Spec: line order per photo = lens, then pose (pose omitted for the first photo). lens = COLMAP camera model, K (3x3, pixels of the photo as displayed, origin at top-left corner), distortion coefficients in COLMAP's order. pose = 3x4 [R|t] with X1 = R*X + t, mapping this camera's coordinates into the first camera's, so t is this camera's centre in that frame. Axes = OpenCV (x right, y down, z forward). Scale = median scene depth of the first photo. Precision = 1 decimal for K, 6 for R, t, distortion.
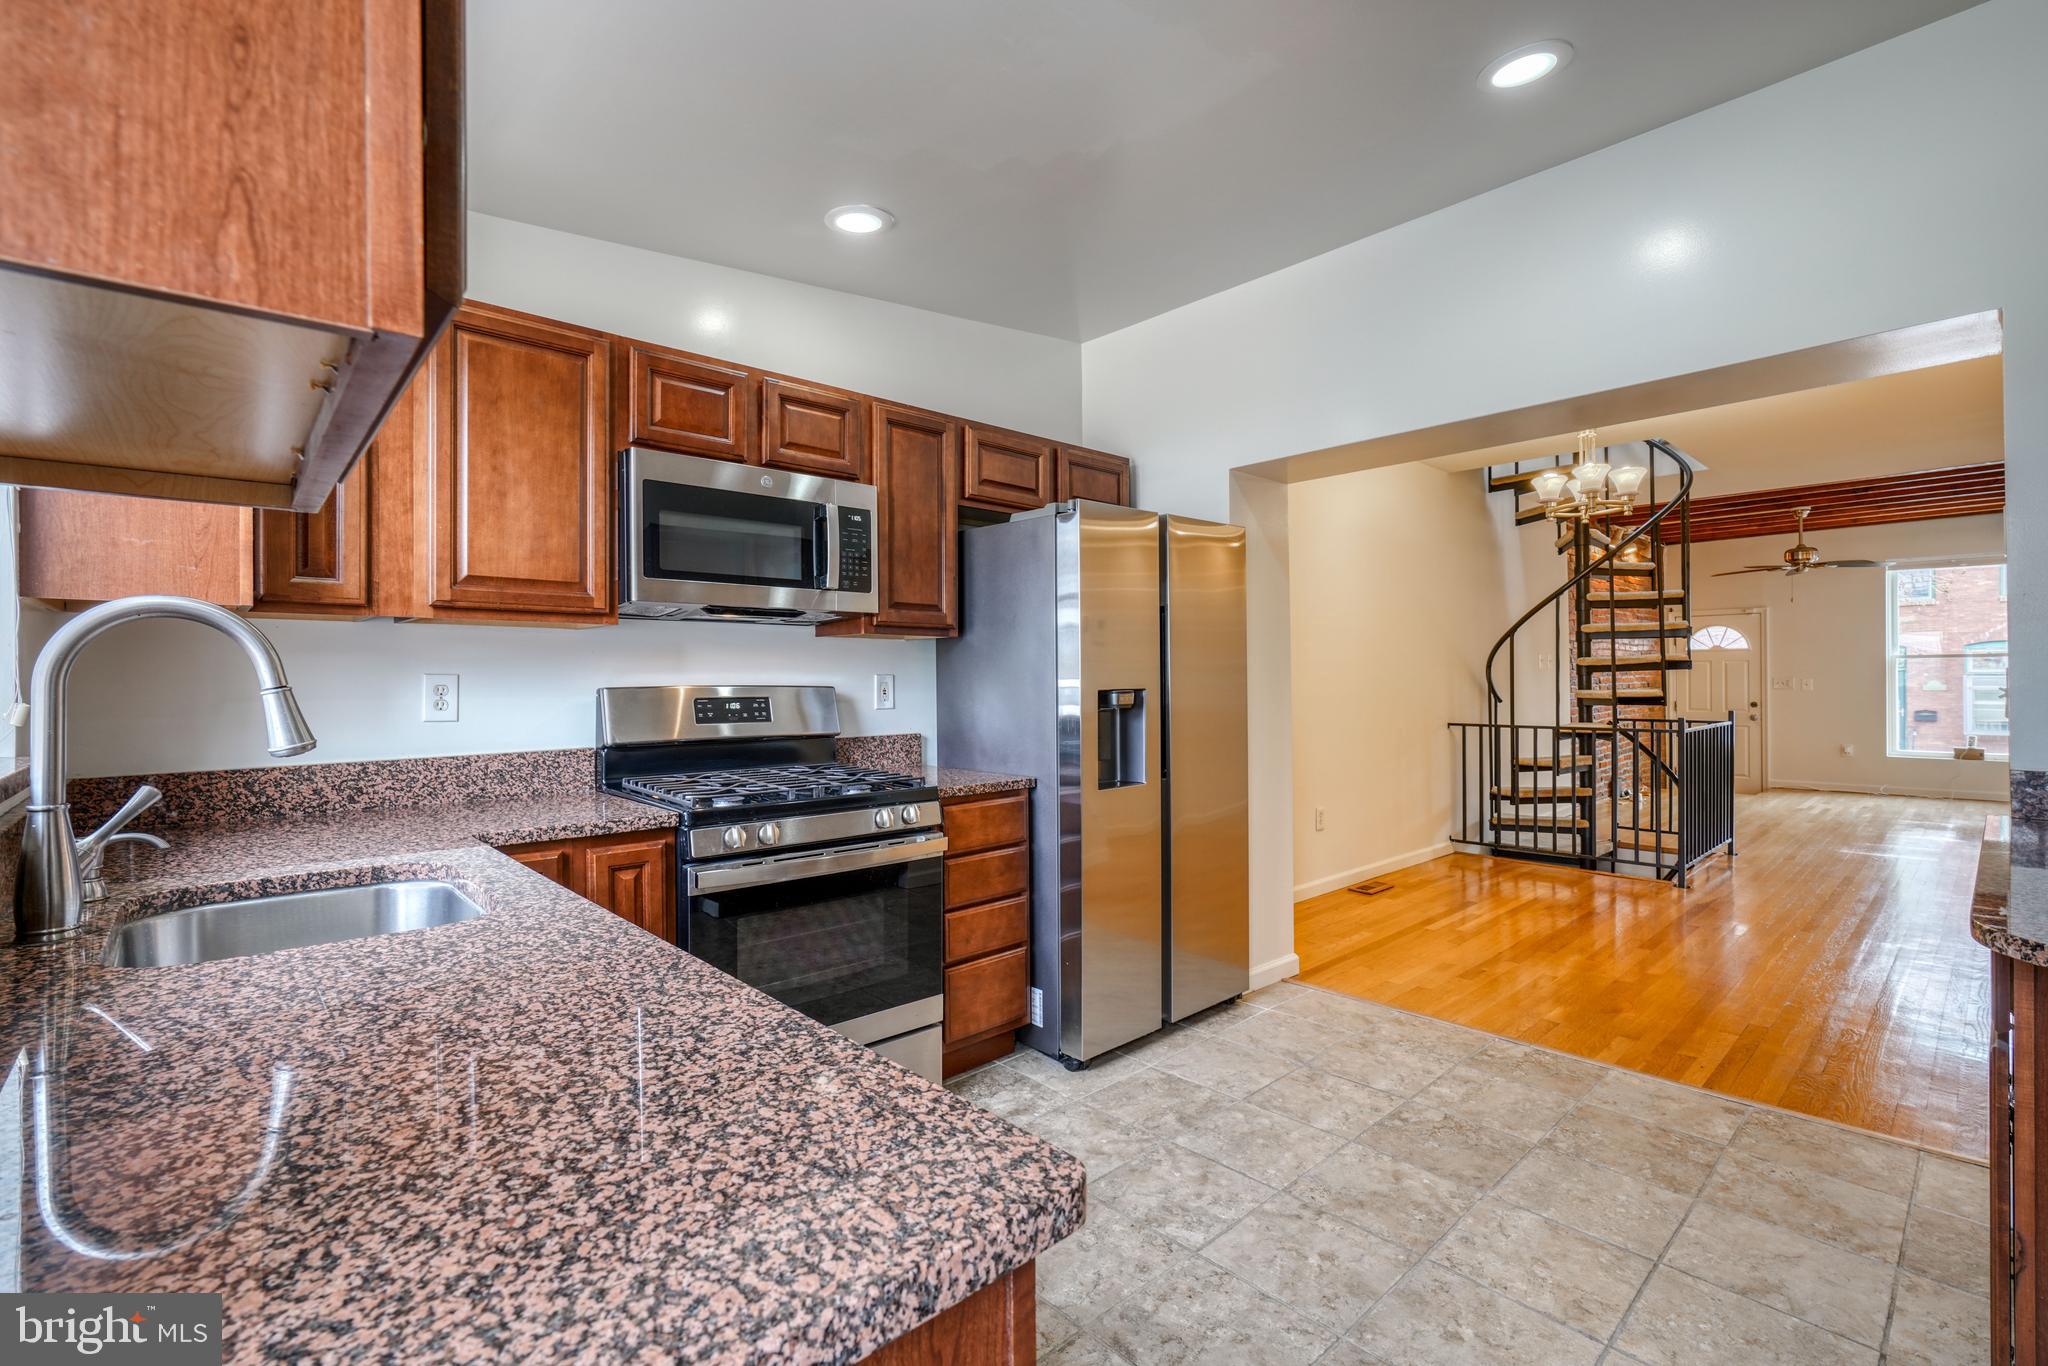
lens RADIAL K [[931.3, 0, 1017.4], [0, 931.3, 684.0], [0, 0, 1]] dist [-0.013186, 0.006180]
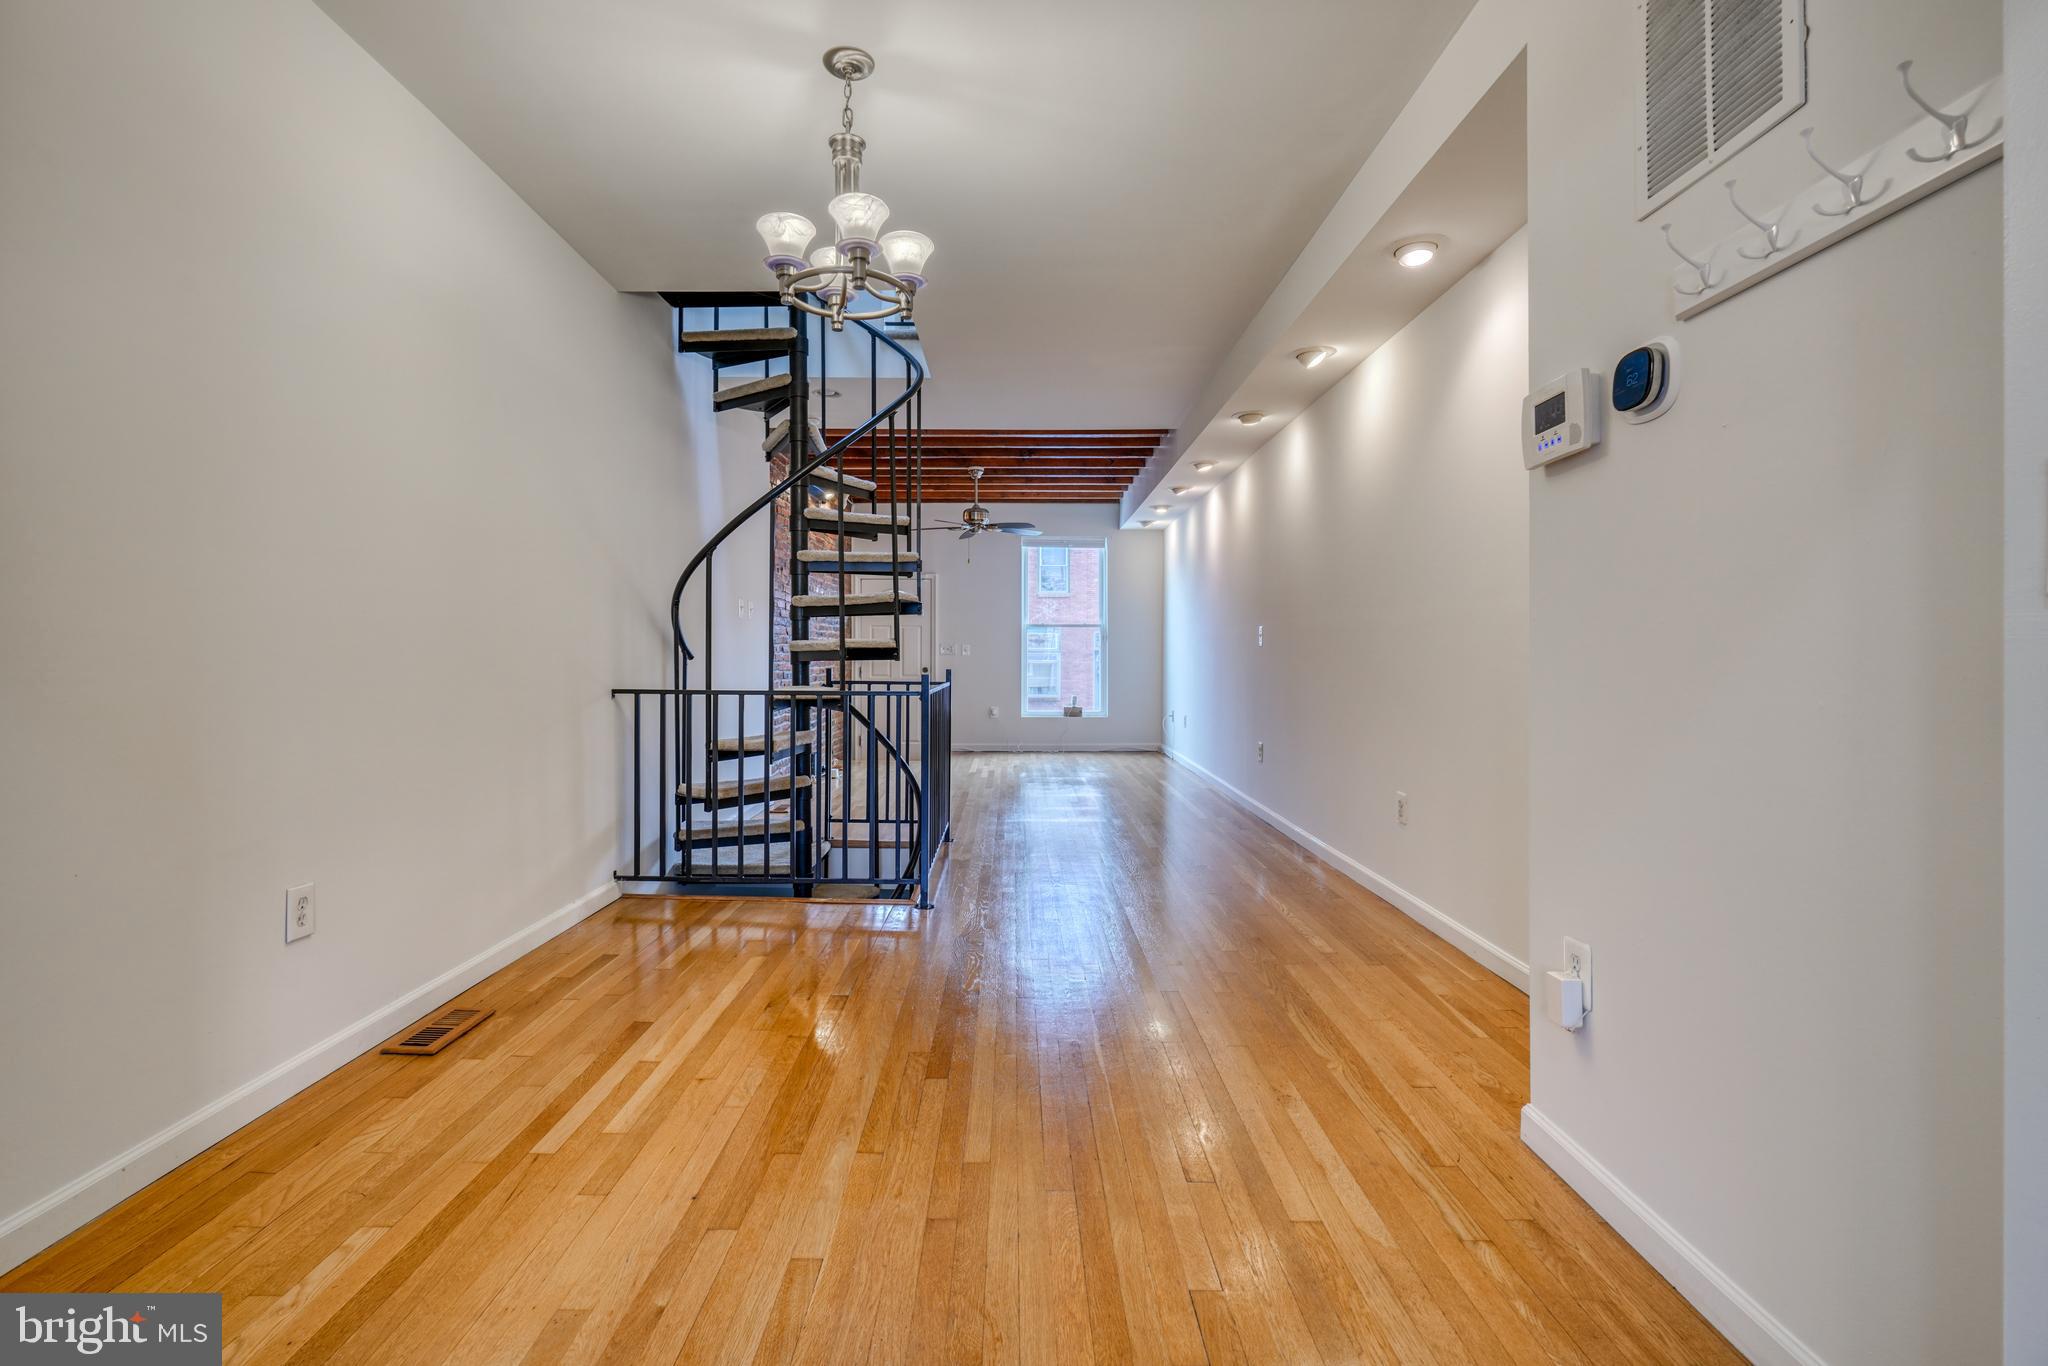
lens RADIAL K [[931.3, 0, 1003.9], [0, 931.3, 651.3], [0, 0, 1]] dist [-0.013186, 0.006180]
pose [[0.690092, 0.010915, 0.723639, 0.257863], [-0.002632, 0.999918, -0.012571, 0.030963], [-0.723716, 0.006770, 0.690064, 0.506606]]
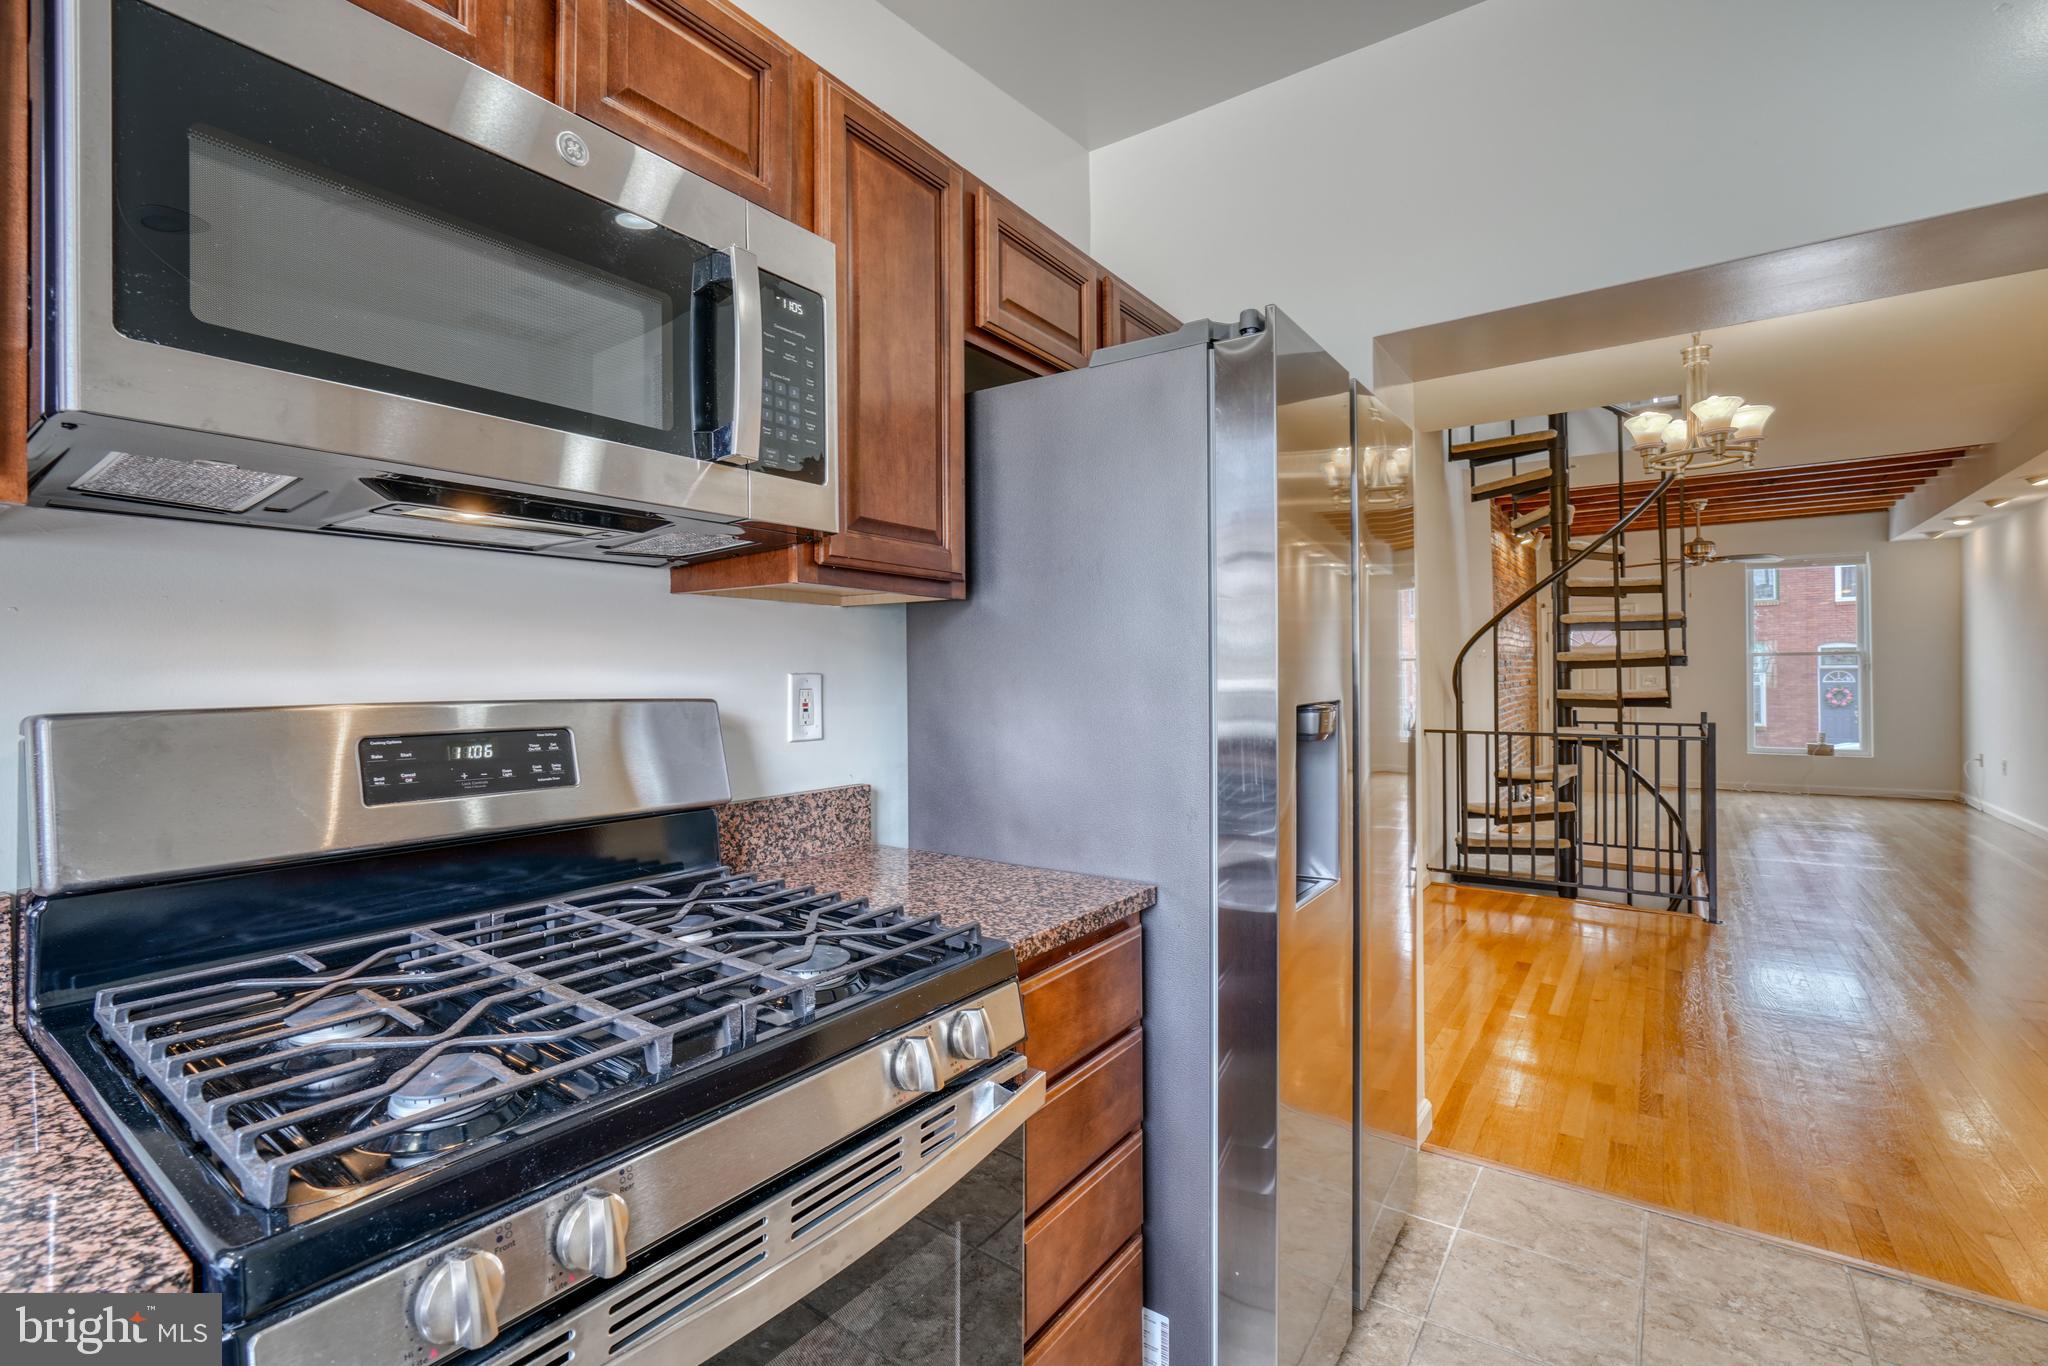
lens RADIAL K [[931.3, 0, 1007.1], [0, 931.3, 670.6], [0, 0, 1]] dist [-0.013186, 0.006180]
pose [[0.980878, -0.001122, 0.194618, -0.092895], [0.003640, 0.999914, -0.012579, -0.003173], [-0.194587, 0.013047, 0.980798, 0.328942]]
